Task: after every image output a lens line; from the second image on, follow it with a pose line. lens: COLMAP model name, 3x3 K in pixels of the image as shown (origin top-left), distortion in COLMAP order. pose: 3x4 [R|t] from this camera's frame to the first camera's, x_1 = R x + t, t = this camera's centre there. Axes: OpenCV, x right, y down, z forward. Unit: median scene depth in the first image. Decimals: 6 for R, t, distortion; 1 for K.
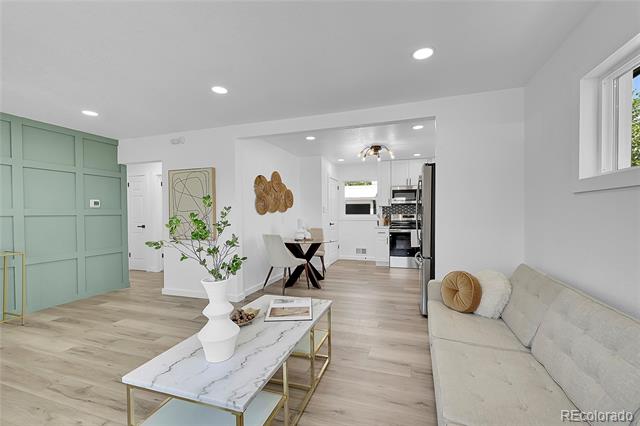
lens RADIAL K [[259.5, 0, 324.9], [0, 259.5, 215.0], [0, 0, 1]] dist [0.000691, 0.000145]
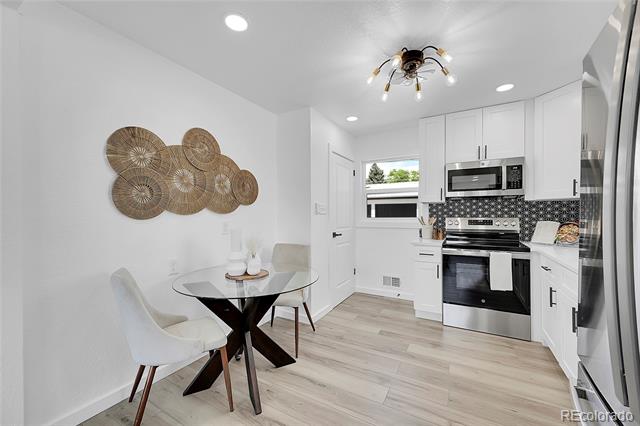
lens RADIAL K [[301.5, 0, 337.9], [0, 301.5, 214.0], [0, 0, 1]] dist [0.001196, 0.000114]
pose [[0.996607, 0.002000, -0.082287, 0.098603], [-0.002847, 0.999944, -0.010173, -0.003886], [0.082262, 0.010373, 0.996557, 0.415750]]
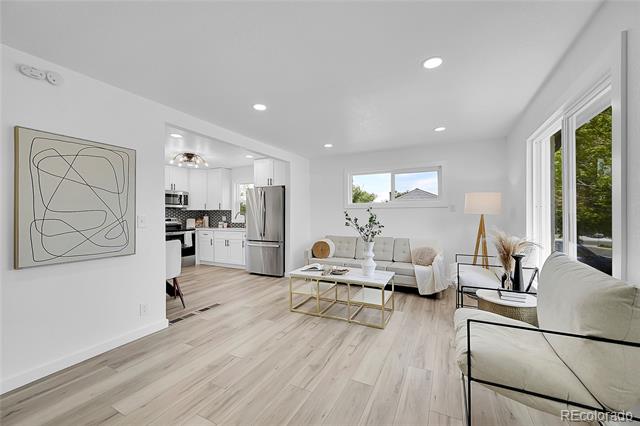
lens RADIAL K [[259.5, 0, 324.9], [0, 259.5, 215.0], [0, 0, 1]] dist [0.000691, 0.000145]
pose [[0.140006, 0.003585, 0.990144, -0.637337], [0.016581, 0.999845, -0.005964, 0.002939], [-0.990012, 0.017252, 0.139925, 0.240903]]
